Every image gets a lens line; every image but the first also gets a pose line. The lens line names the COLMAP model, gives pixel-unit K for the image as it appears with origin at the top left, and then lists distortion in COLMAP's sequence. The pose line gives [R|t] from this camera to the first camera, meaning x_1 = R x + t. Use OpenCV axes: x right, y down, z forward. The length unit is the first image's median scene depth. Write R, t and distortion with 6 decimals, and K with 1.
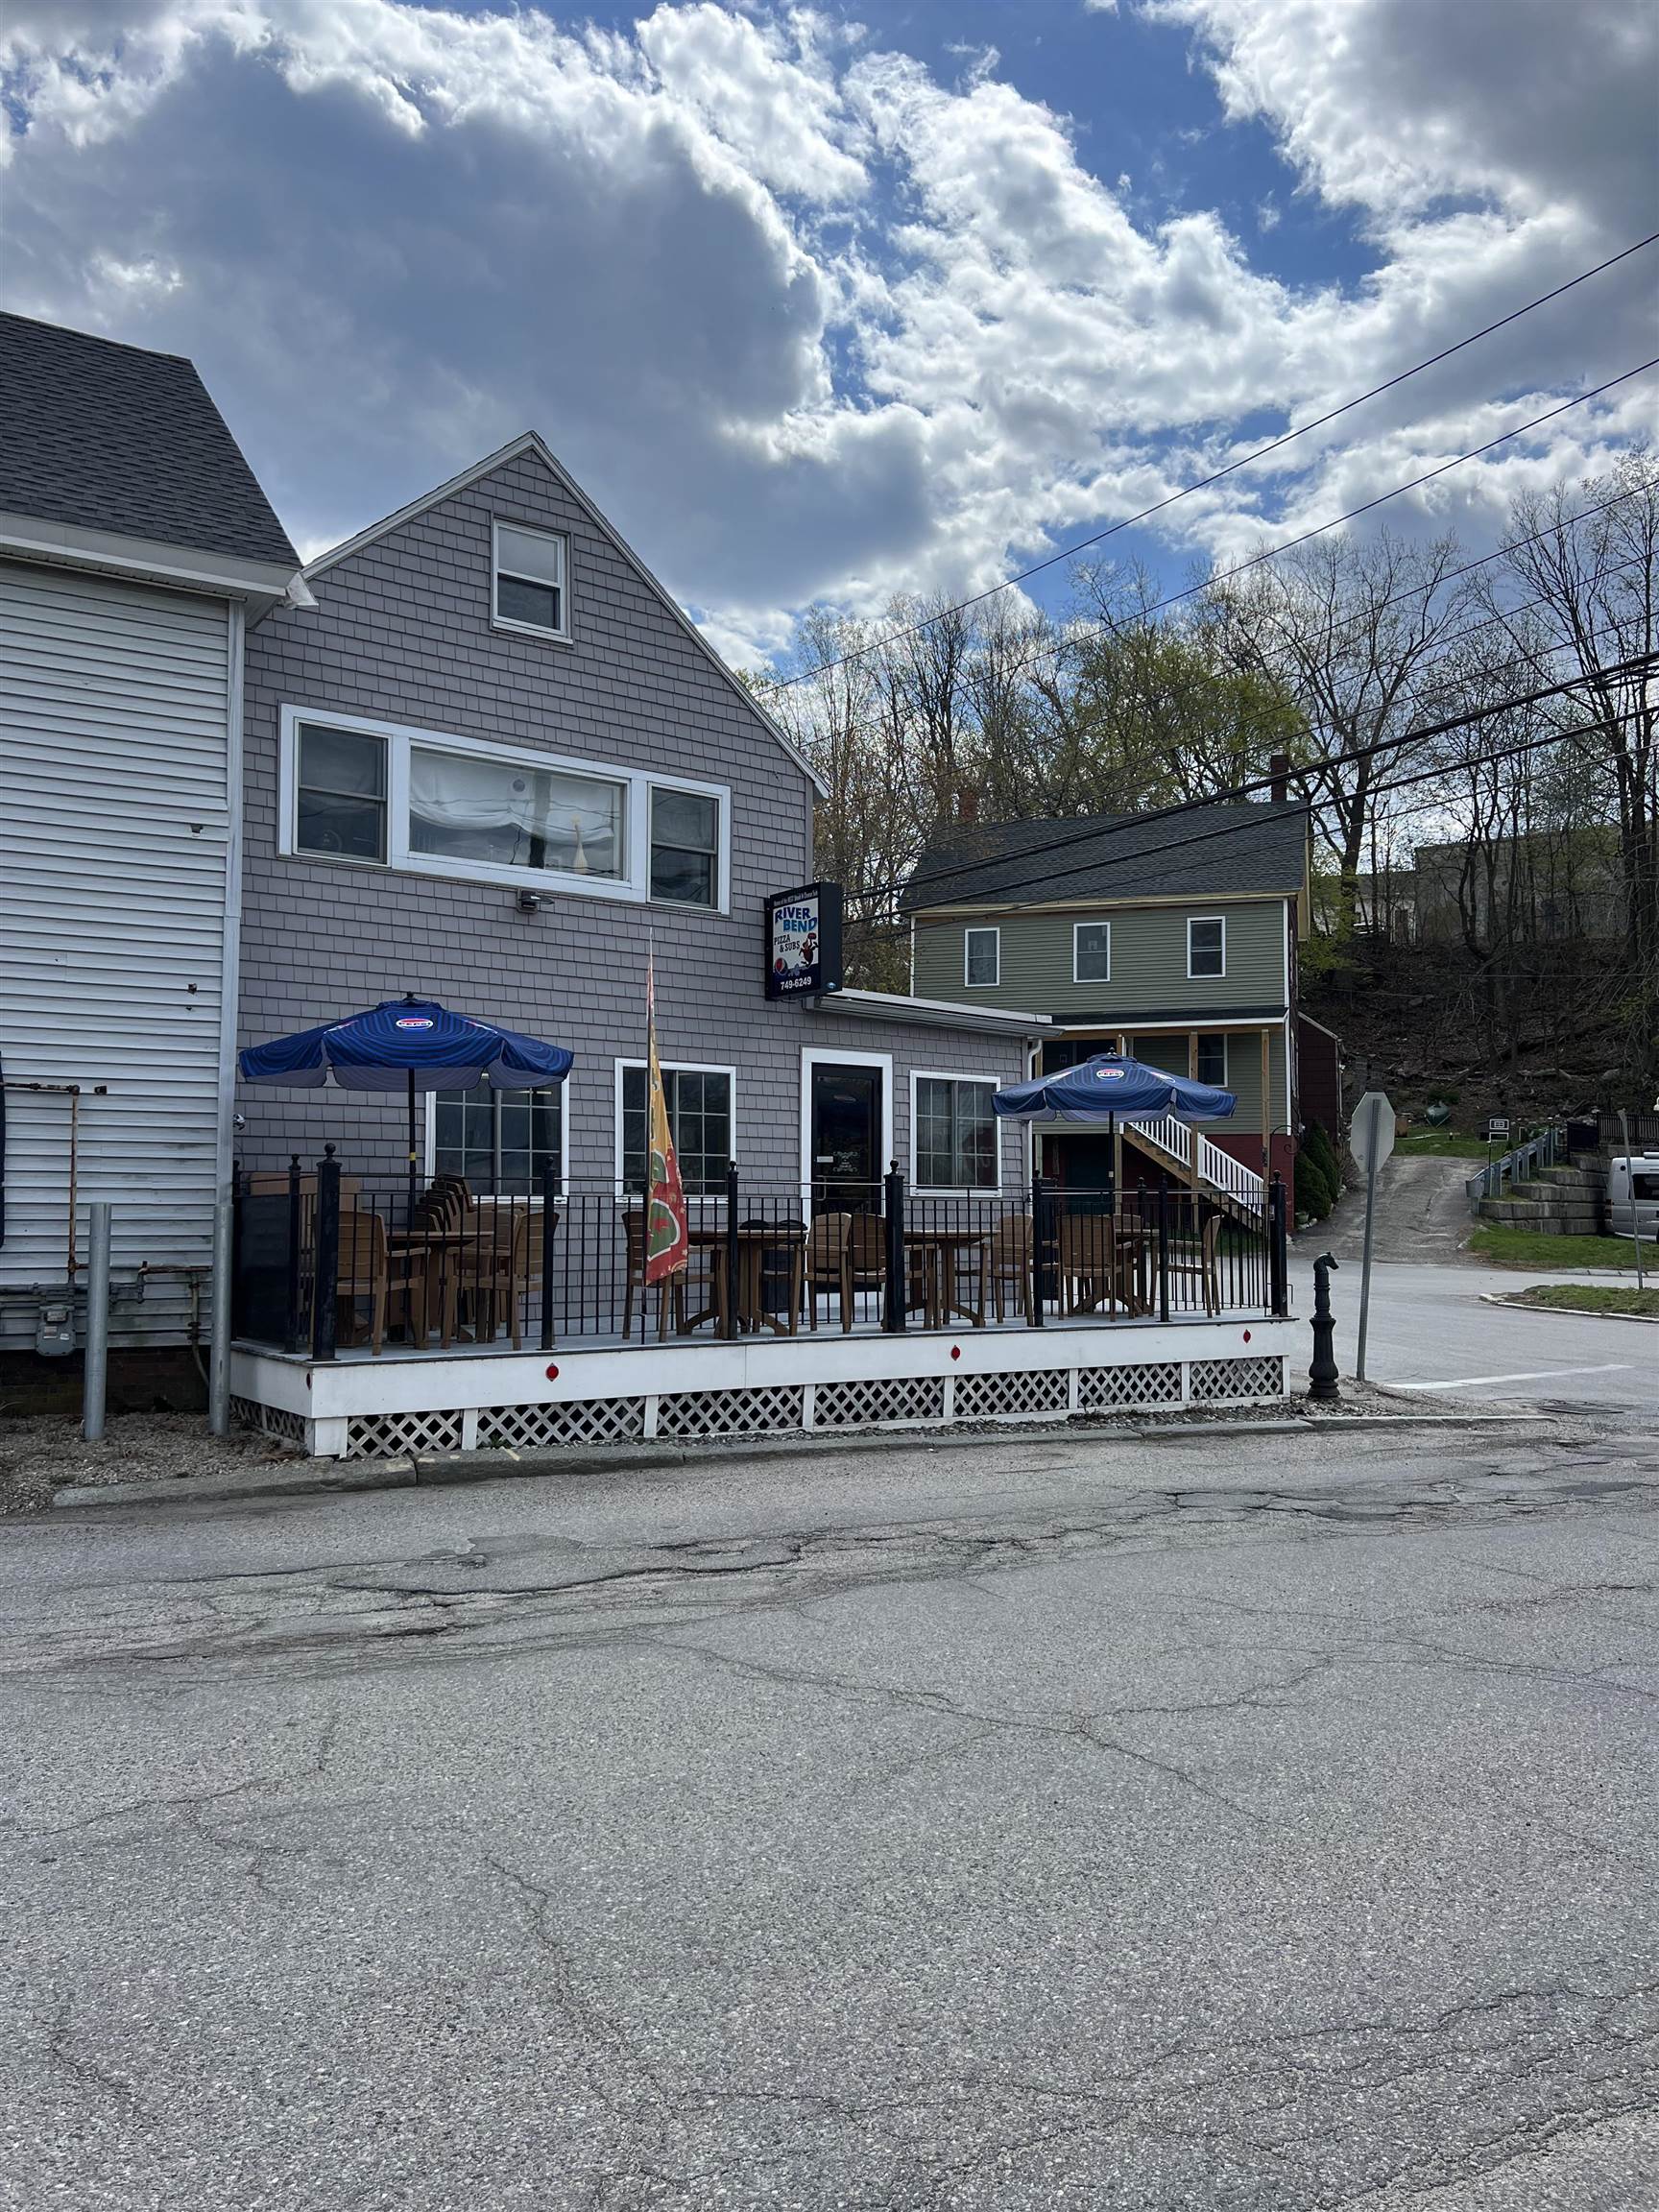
lens RADIAL K [[1639.8, 0, 848.5], [0, 1639.8, 1099.5], [0, 0, 1]] dist [0.129596, -0.266465]
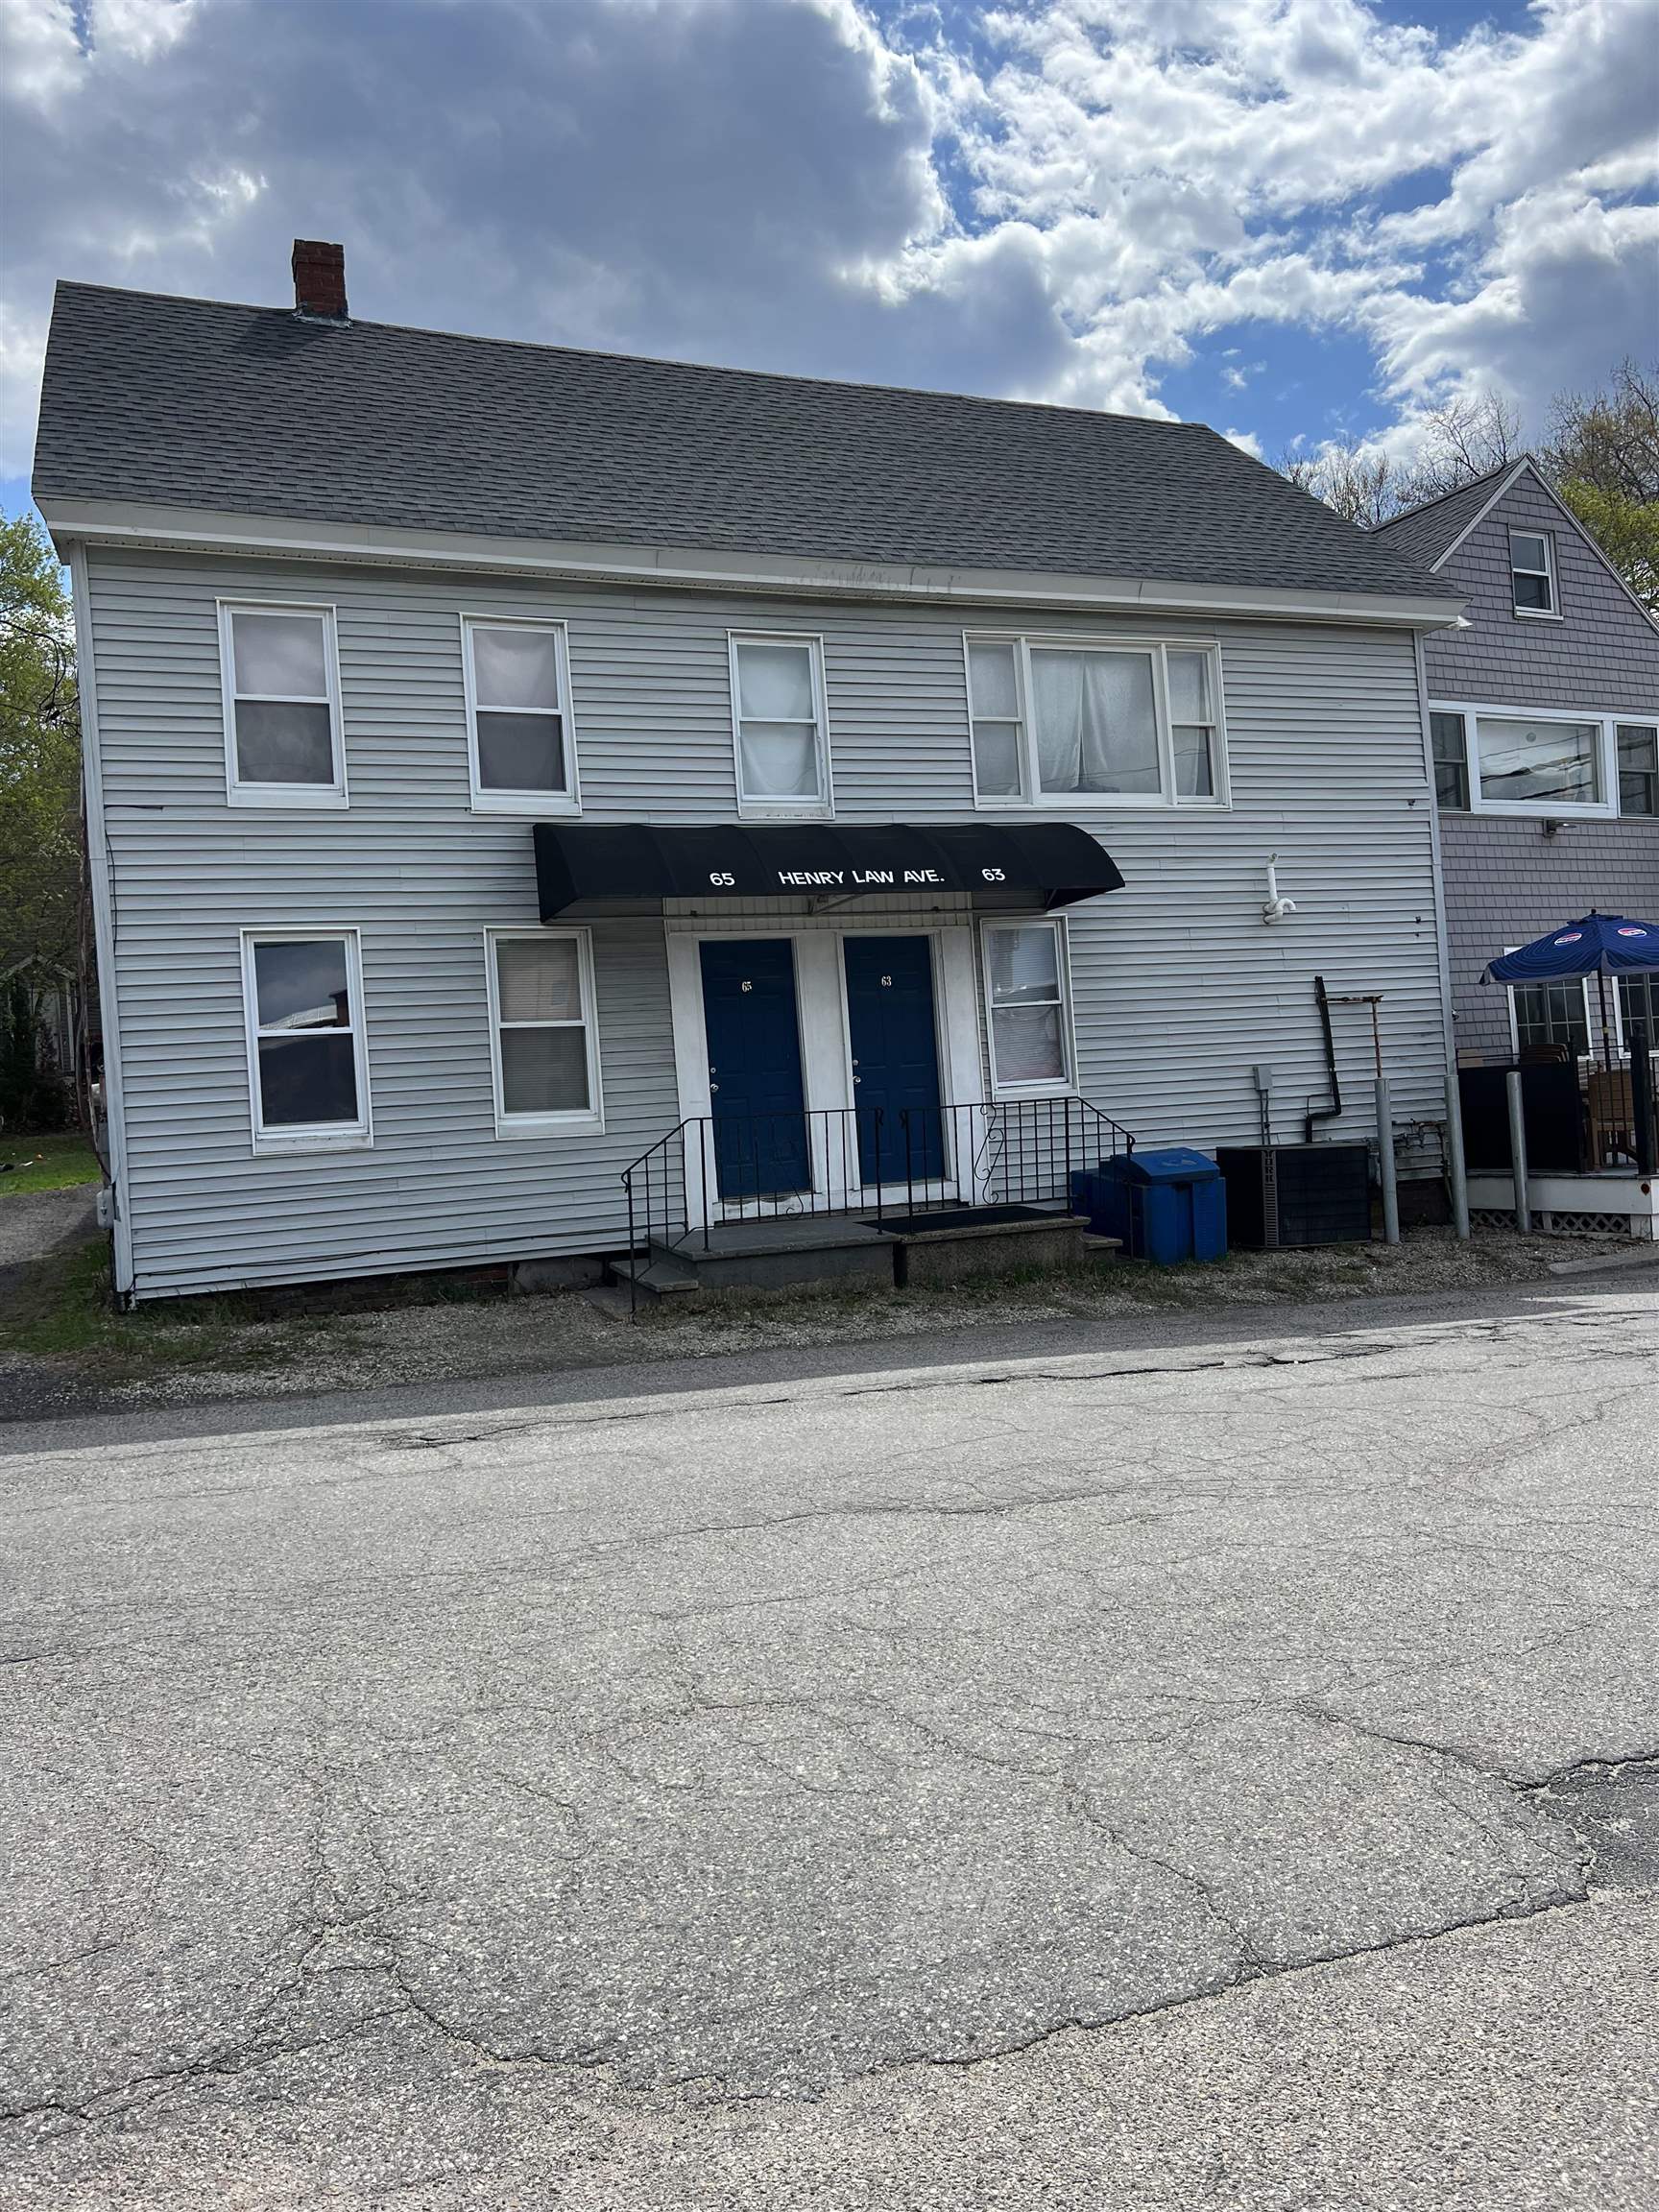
lens RADIAL K [[1762.0, 0, 829.5], [0, 1762.0, 1073.7], [0, 0, 1]] dist [0.115185, -0.107296]
pose [[0.993876, -0.081523, -0.074599, -0.589467], [0.085114, 0.995295, 0.046294, -0.037766], [0.070474, -0.052360, 0.996138, -0.384772]]
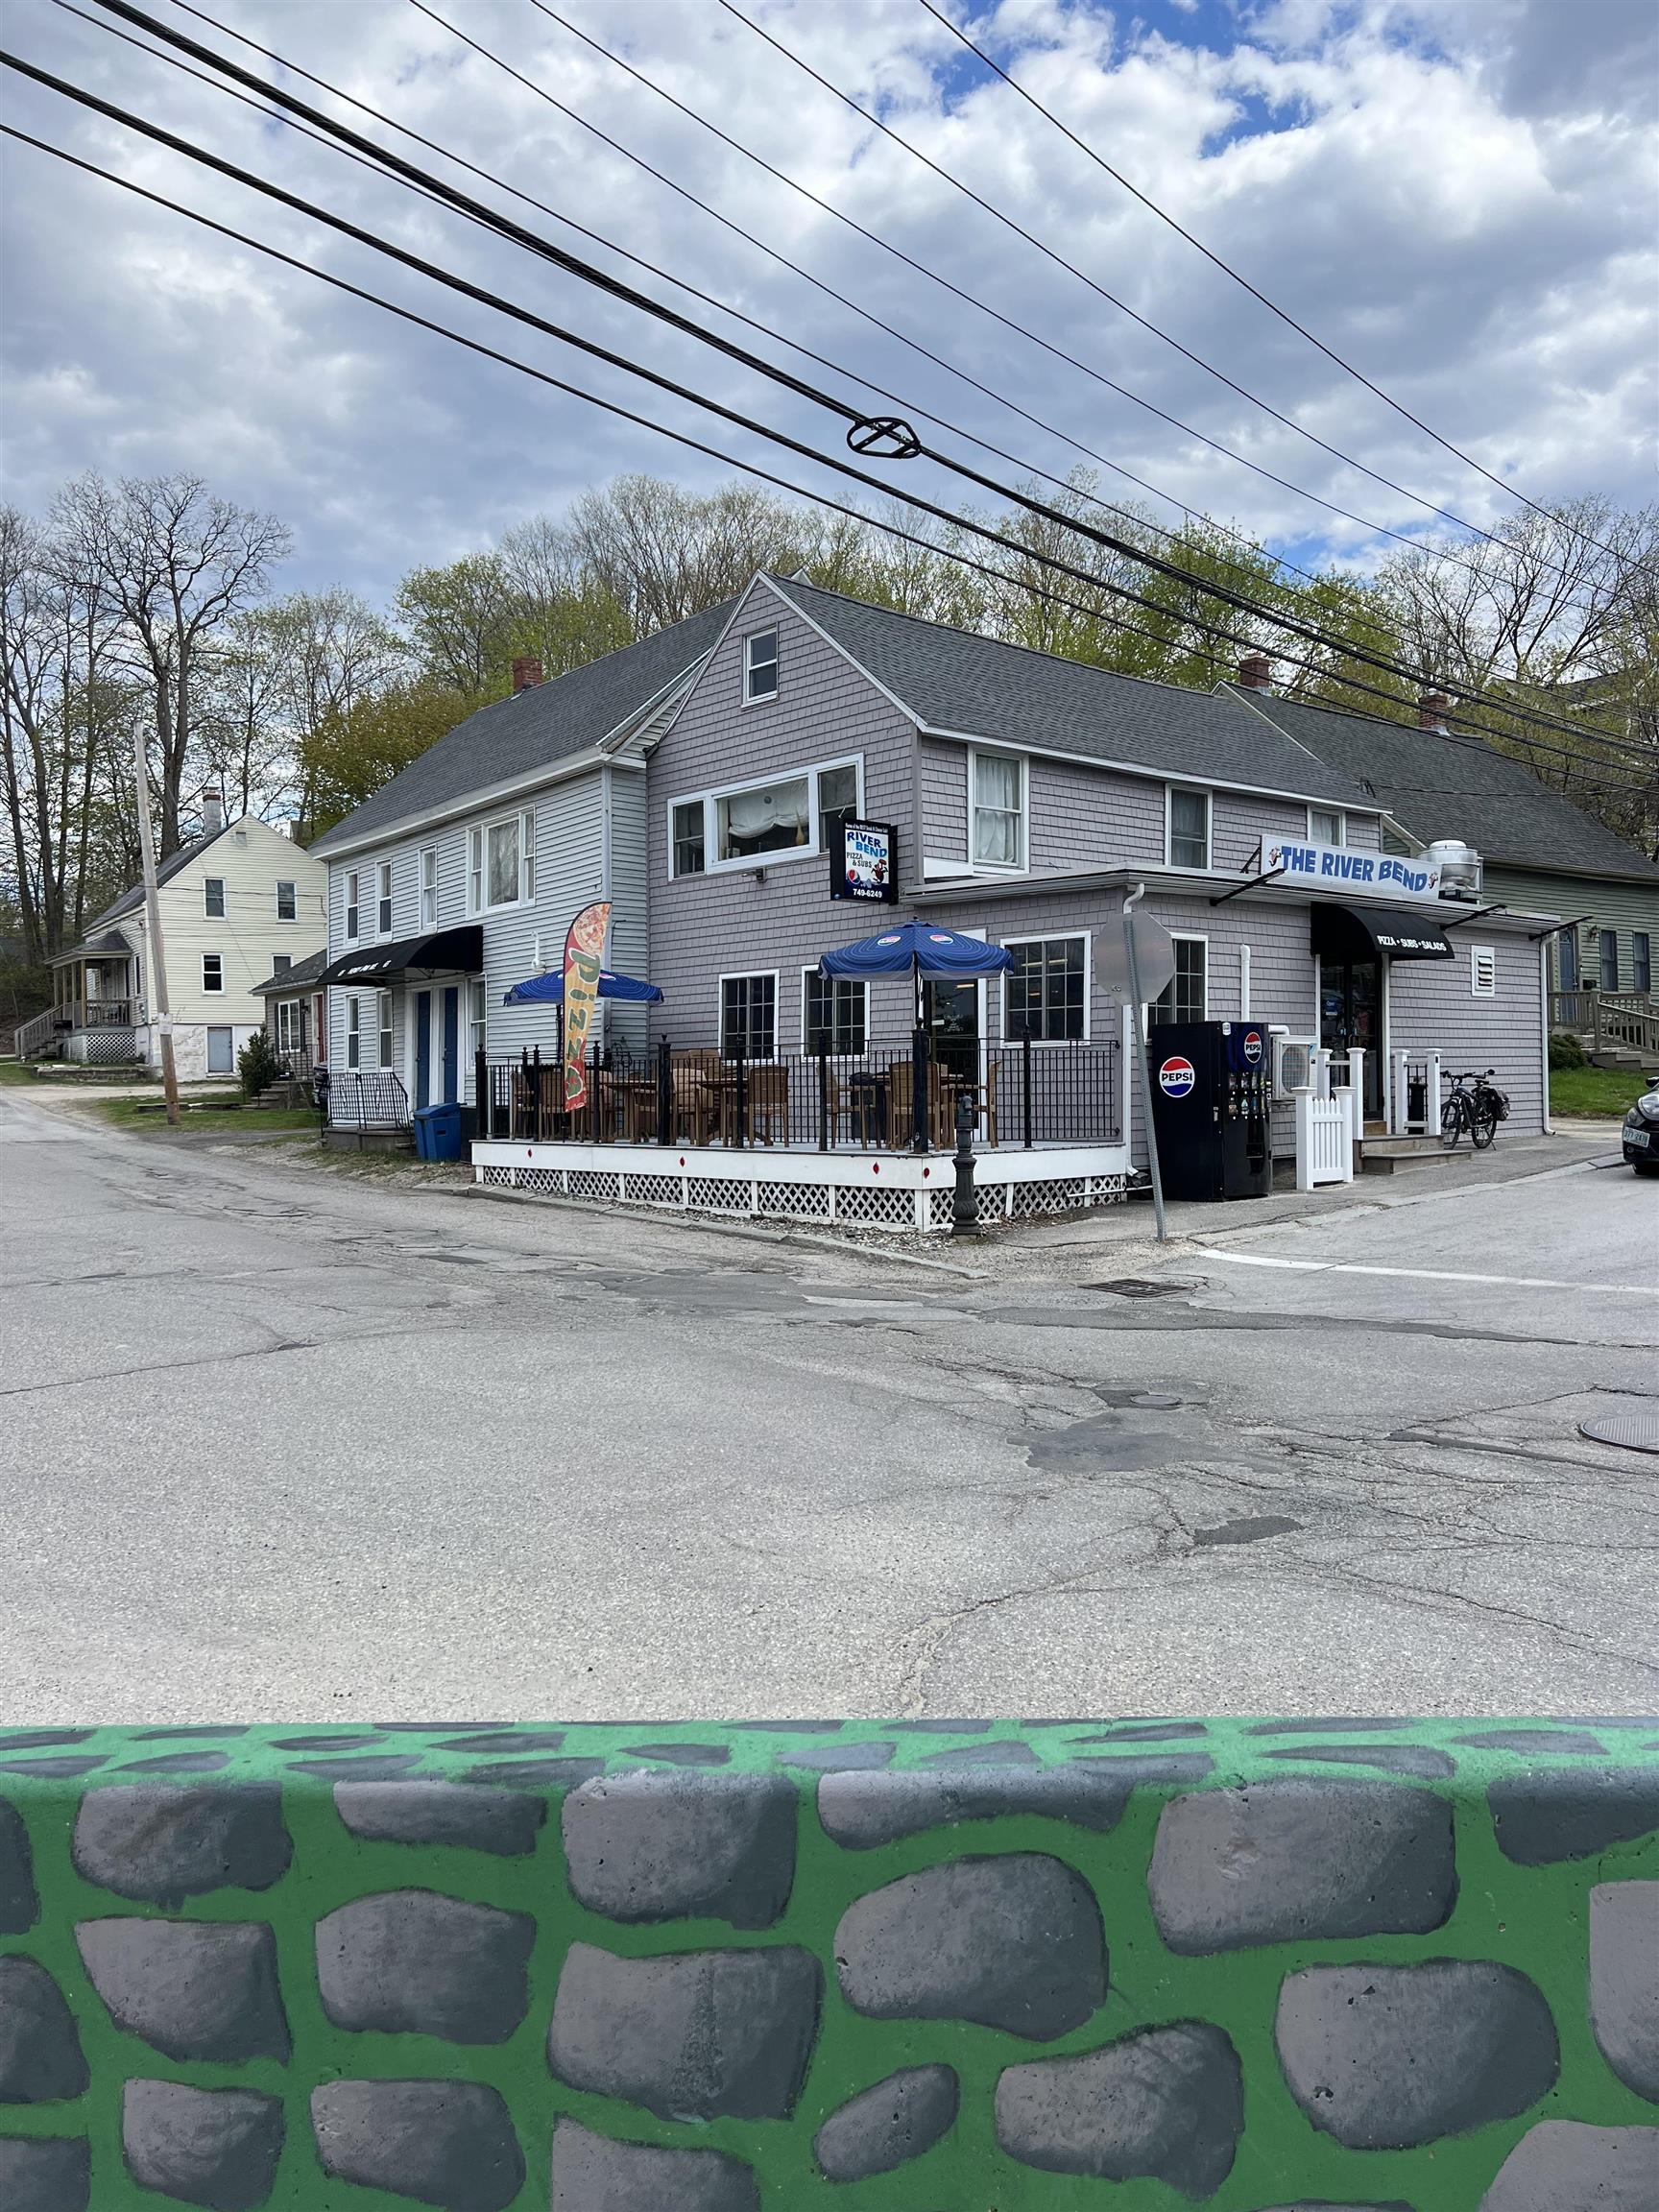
lens RADIAL K [[1640.6, 0, 829.5], [0, 1640.6, 1106.0], [0, 0, 1]] dist [0.132380, -0.273988]
pose [[0.101834, 0.008041, -0.994769, 1.242104], [0.087225, 0.996044, 0.016980, 0.072212], [0.990970, -0.088498, 0.100730, 0.790056]]
